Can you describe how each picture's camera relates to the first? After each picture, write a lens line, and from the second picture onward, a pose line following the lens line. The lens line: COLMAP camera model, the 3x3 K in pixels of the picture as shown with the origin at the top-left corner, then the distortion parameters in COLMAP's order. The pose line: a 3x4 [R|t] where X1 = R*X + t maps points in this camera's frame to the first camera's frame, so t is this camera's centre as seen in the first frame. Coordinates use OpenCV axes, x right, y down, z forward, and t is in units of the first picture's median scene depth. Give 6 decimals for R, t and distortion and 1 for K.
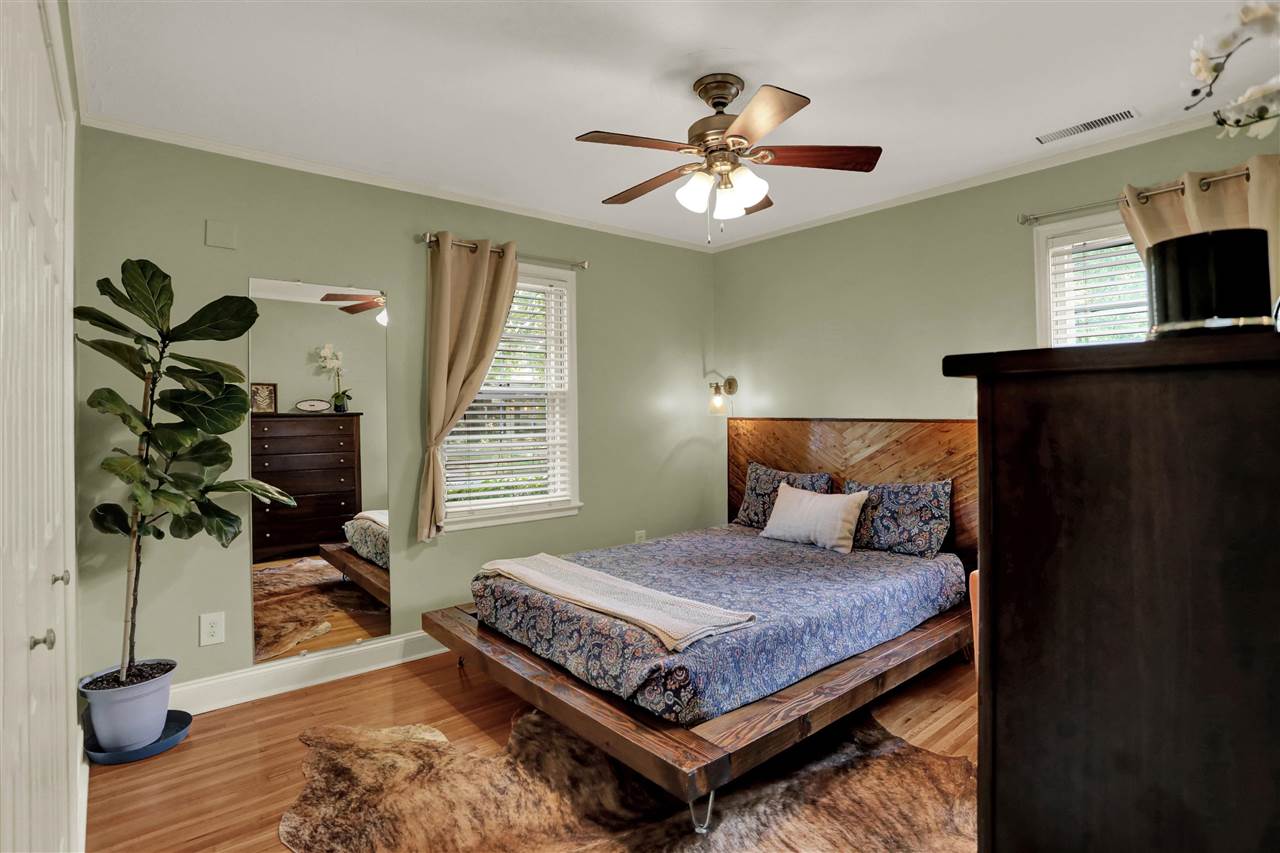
lens RADIAL K [[633.0, 0, 637.3], [0, 633.0, 413.8], [0, 0, 1]] dist [-0.062053, 0.024209]
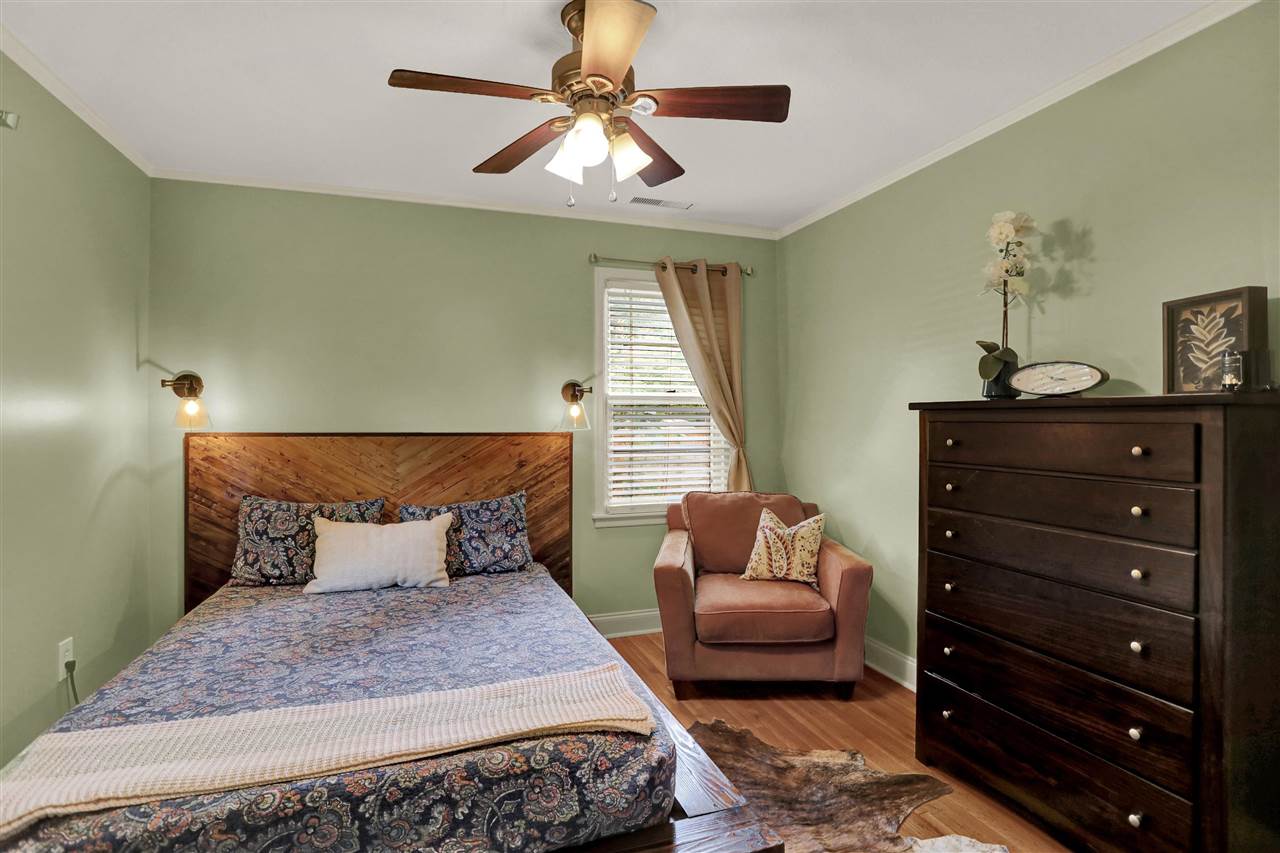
lens RADIAL K [[633.0, 0, 639.4], [0, 633.0, 428.0], [0, 0, 1]] dist [-0.062053, 0.024209]
pose [[0.358110, 0.001637, 0.933678, -0.391166], [0.000219, 0.999998, -0.001837, 0.003016], [-0.933679, 0.000863, 0.358109, 0.437741]]
